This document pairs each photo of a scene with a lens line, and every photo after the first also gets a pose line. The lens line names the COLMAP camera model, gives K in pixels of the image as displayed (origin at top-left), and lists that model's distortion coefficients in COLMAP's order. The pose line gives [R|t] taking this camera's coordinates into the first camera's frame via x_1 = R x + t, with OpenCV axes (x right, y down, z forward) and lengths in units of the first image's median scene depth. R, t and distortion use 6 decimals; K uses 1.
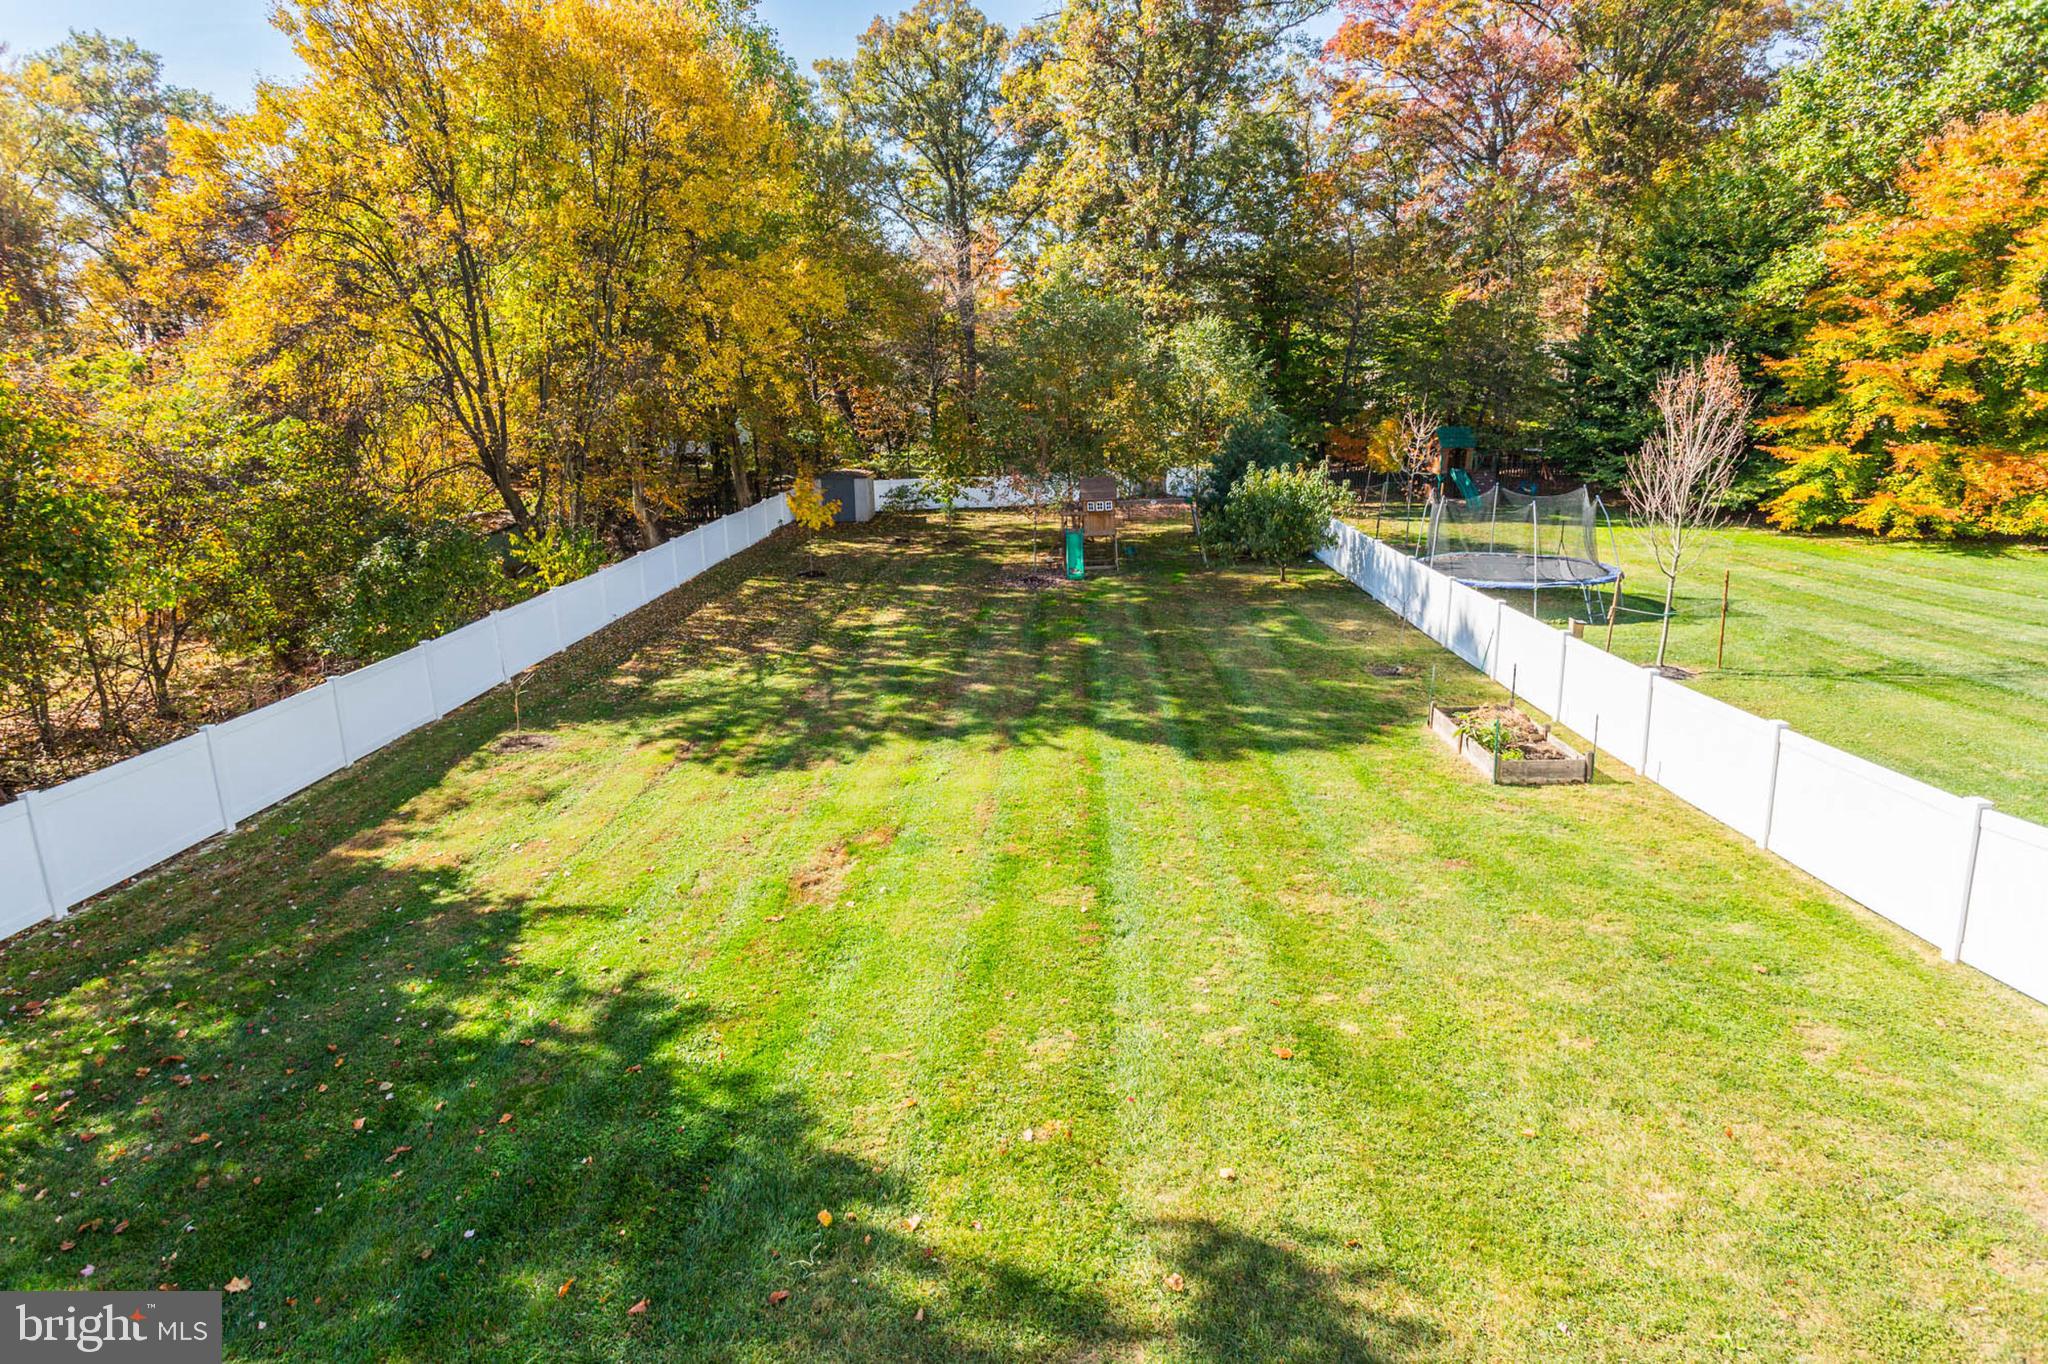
lens RADIAL K [[983.9, 0, 996.0], [0, 983.9, 595.3], [0, 0, 1]] dist [0.000047, 0.000791]
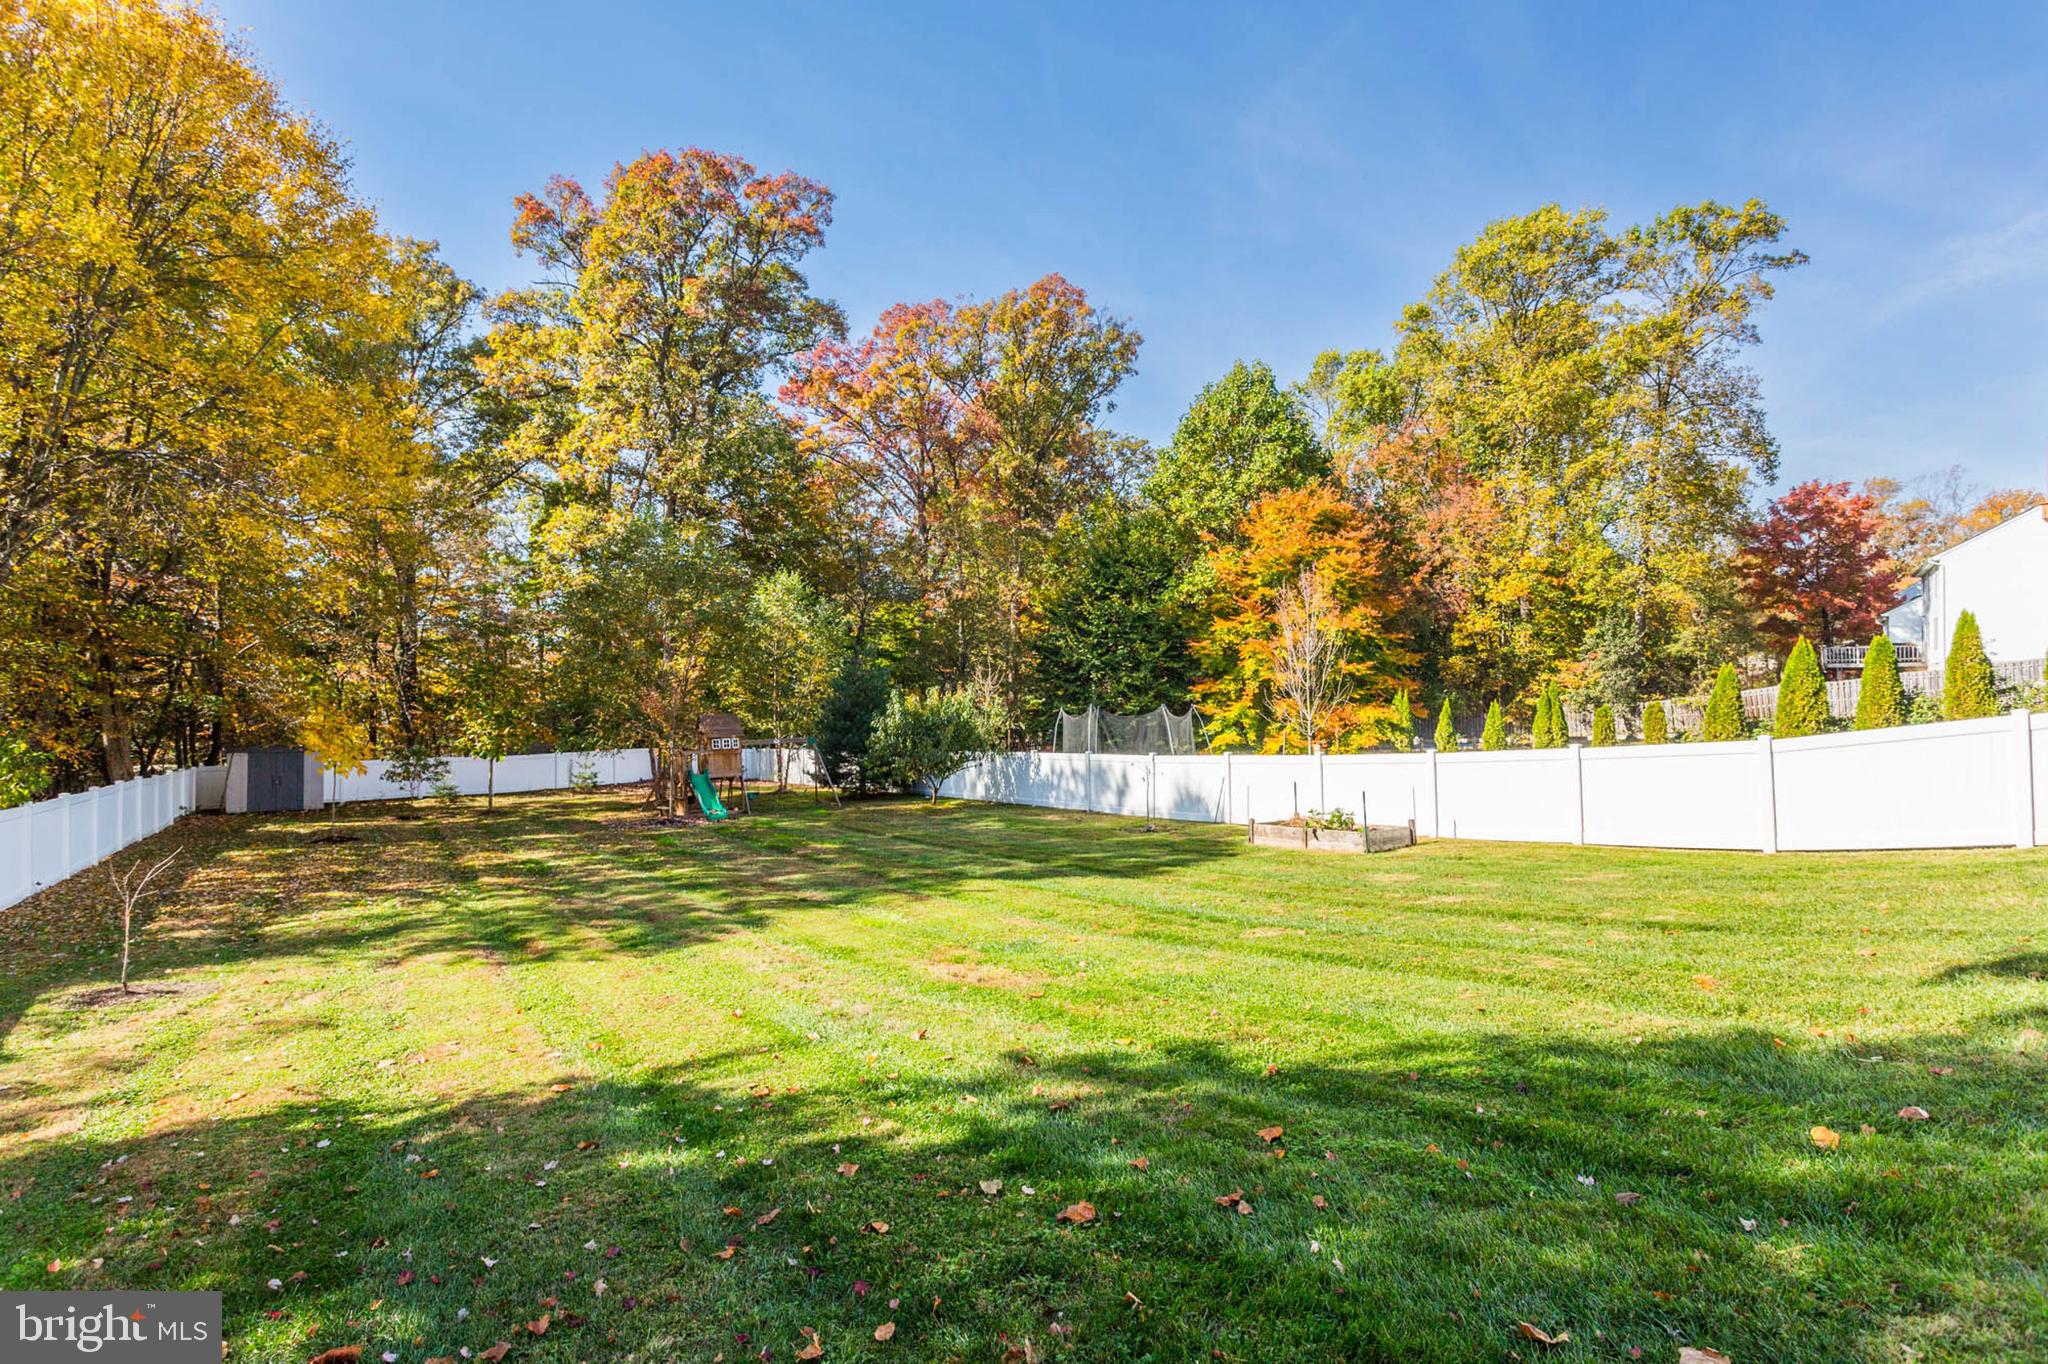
lens RADIAL K [[983.9, 0, 1010.8], [0, 983.9, 696.3], [0, 0, 1]] dist [0.000047, 0.000791]
pose [[0.800202, 0.028463, 0.599055, -0.207116], [0.123123, 0.969800, -0.210544, 0.082033], [-0.586956, 0.242235, 0.772532, 0.126762]]
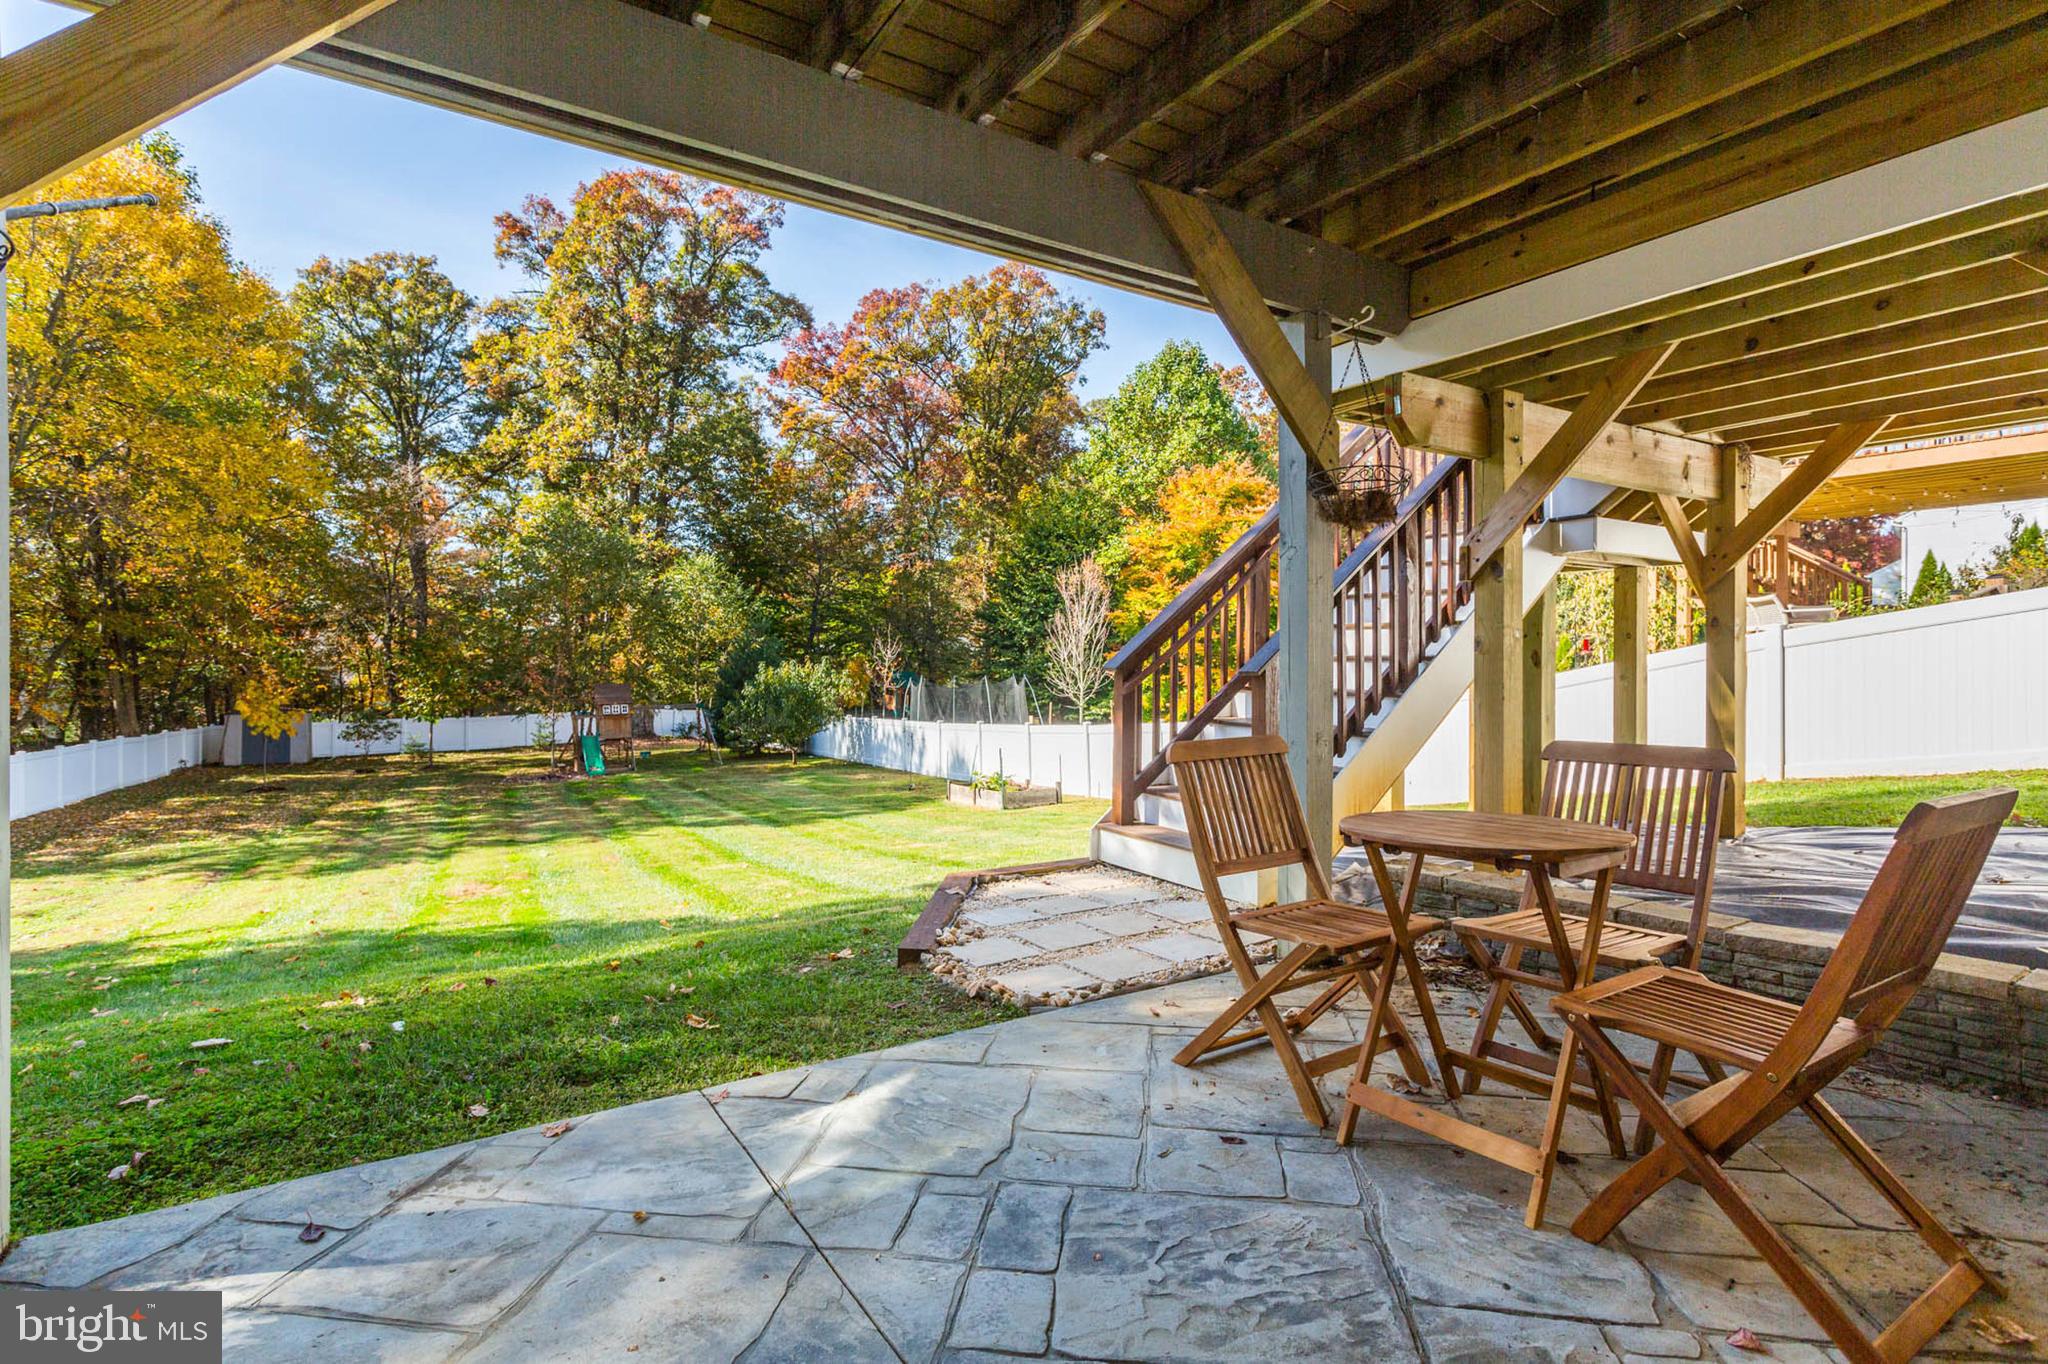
lens RADIAL K [[983.9, 0, 1003.0], [0, 983.9, 665.3], [0, 0, 1]] dist [0.000047, 0.000791]
pose [[0.847343, 0.021170, 0.530623, -0.091679], [0.106952, 0.971927, -0.209568, 0.115418], [-0.520164, 0.234327, 0.821292, -0.069491]]
